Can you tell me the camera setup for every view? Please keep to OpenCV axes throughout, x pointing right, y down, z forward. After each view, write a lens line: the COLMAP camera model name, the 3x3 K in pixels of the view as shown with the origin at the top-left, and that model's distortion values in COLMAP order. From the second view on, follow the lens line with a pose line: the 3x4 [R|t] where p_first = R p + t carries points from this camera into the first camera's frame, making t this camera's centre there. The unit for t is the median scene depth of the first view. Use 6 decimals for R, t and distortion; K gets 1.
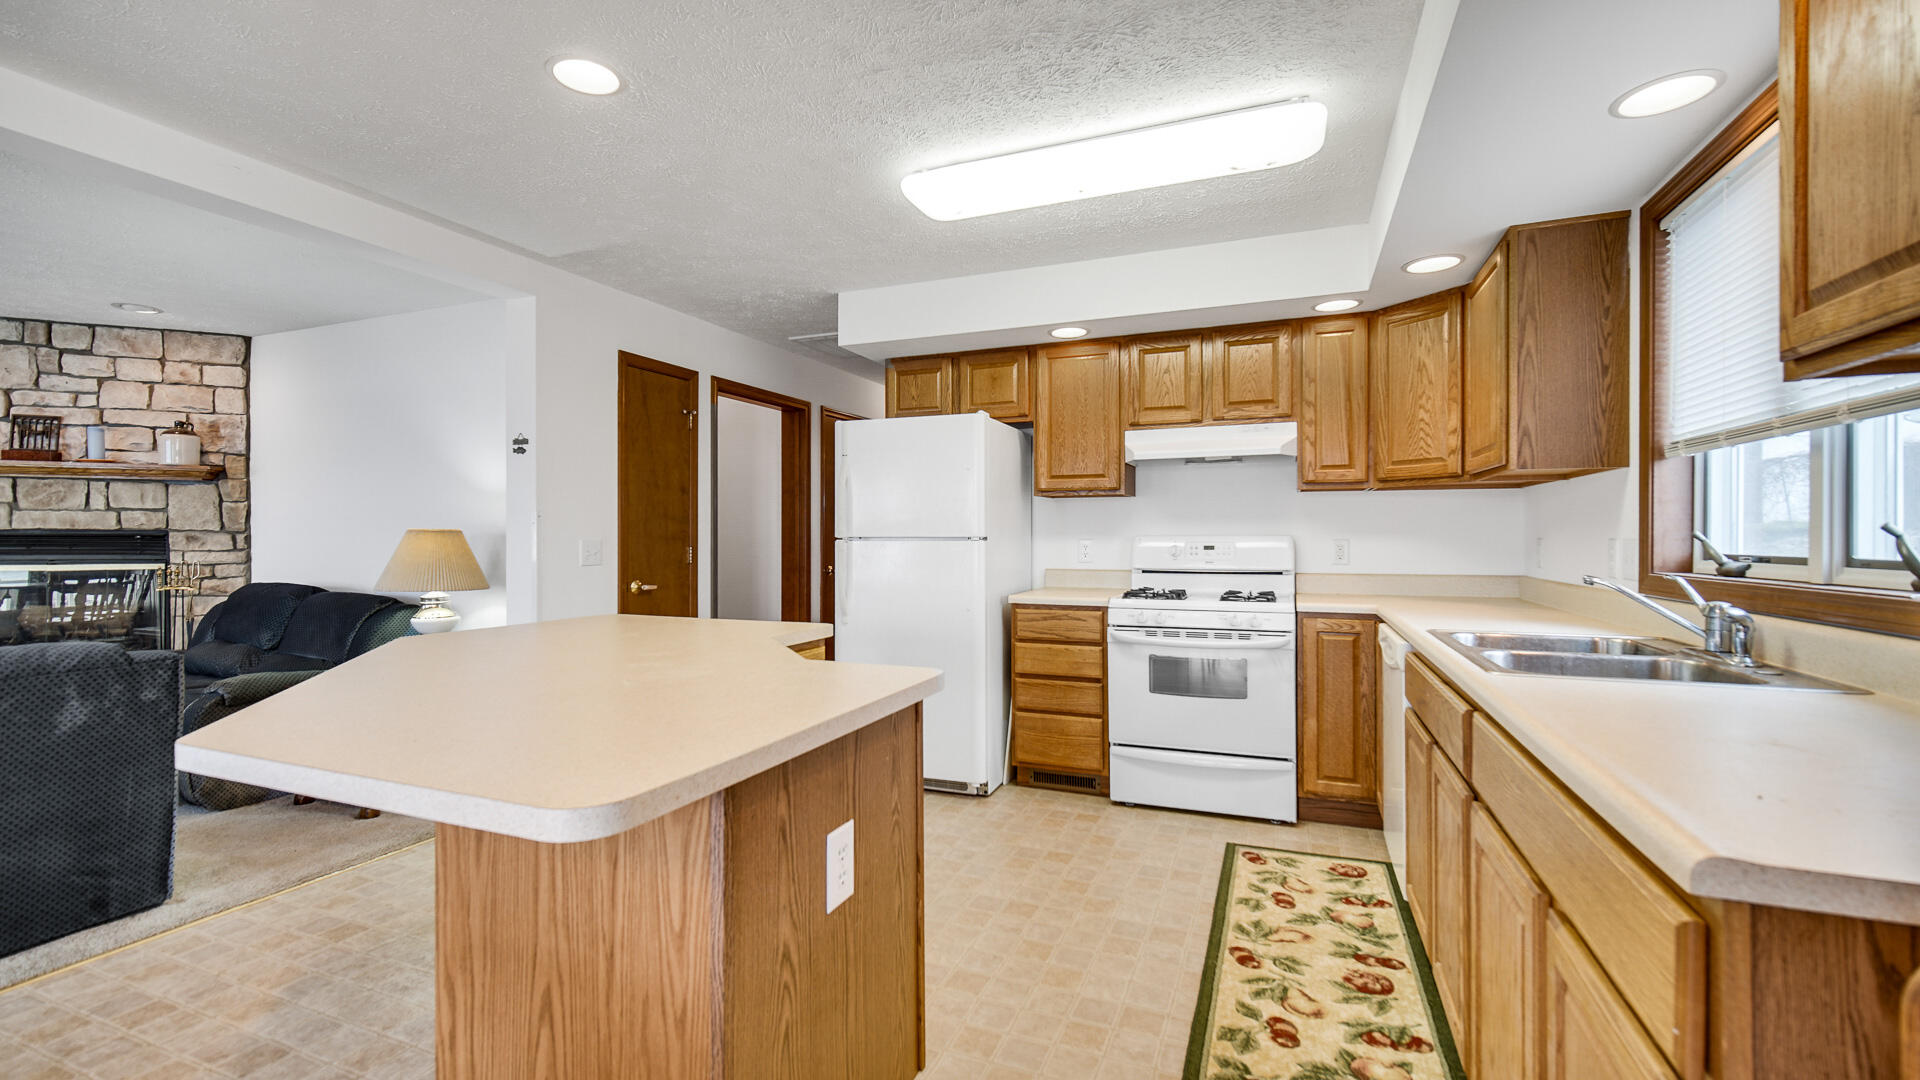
lens RADIAL K [[809.7, 0, 958.4], [0, 809.7, 528.5], [0, 0, 1]] dist [-0.000337, 0.000028]
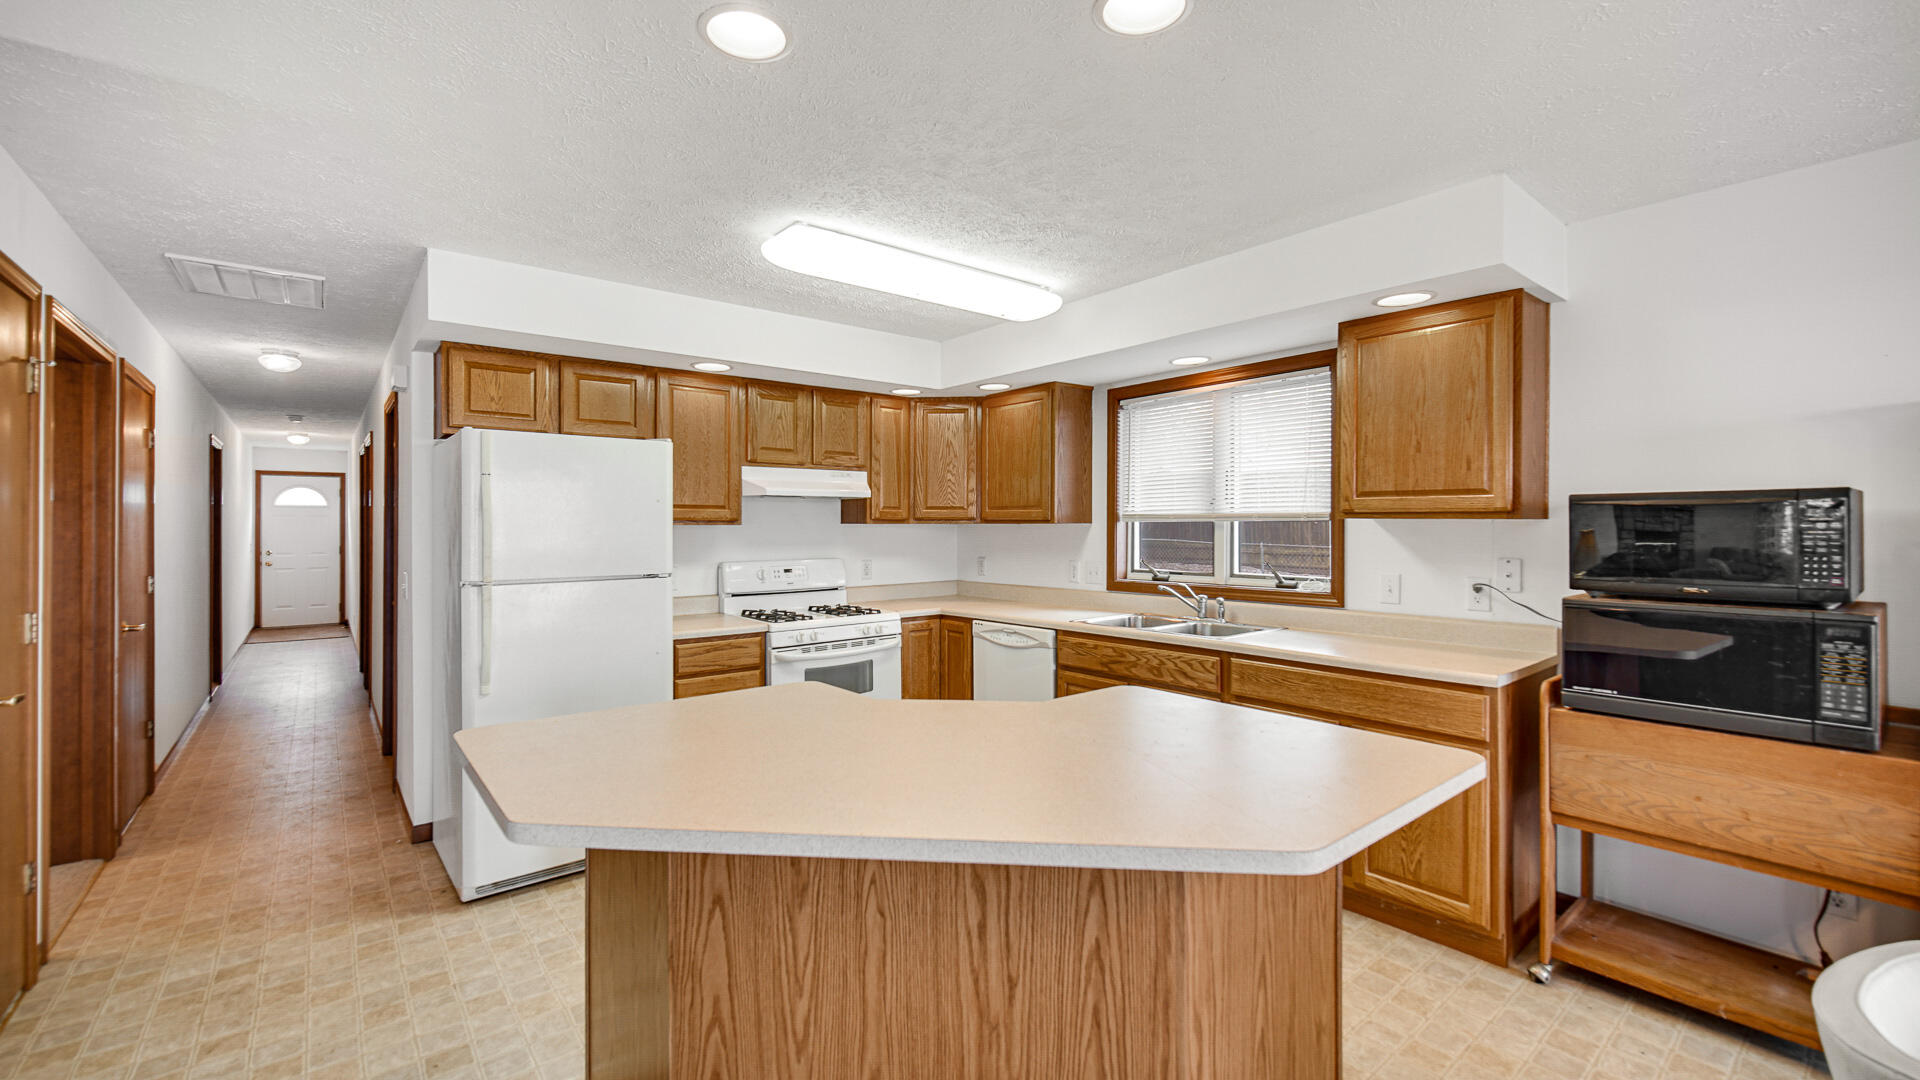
lens RADIAL K [[783.8, 0, 966.2], [0, 783.8, 523.3], [0, 0, 1]] dist [-0.000443, 0.000078]
pose [[0.471412, 0.003201, 0.881907, -0.750175], [-0.005560, 0.999984, -0.000658, -0.060381], [-0.881895, -0.004593, 0.471423, 0.326968]]
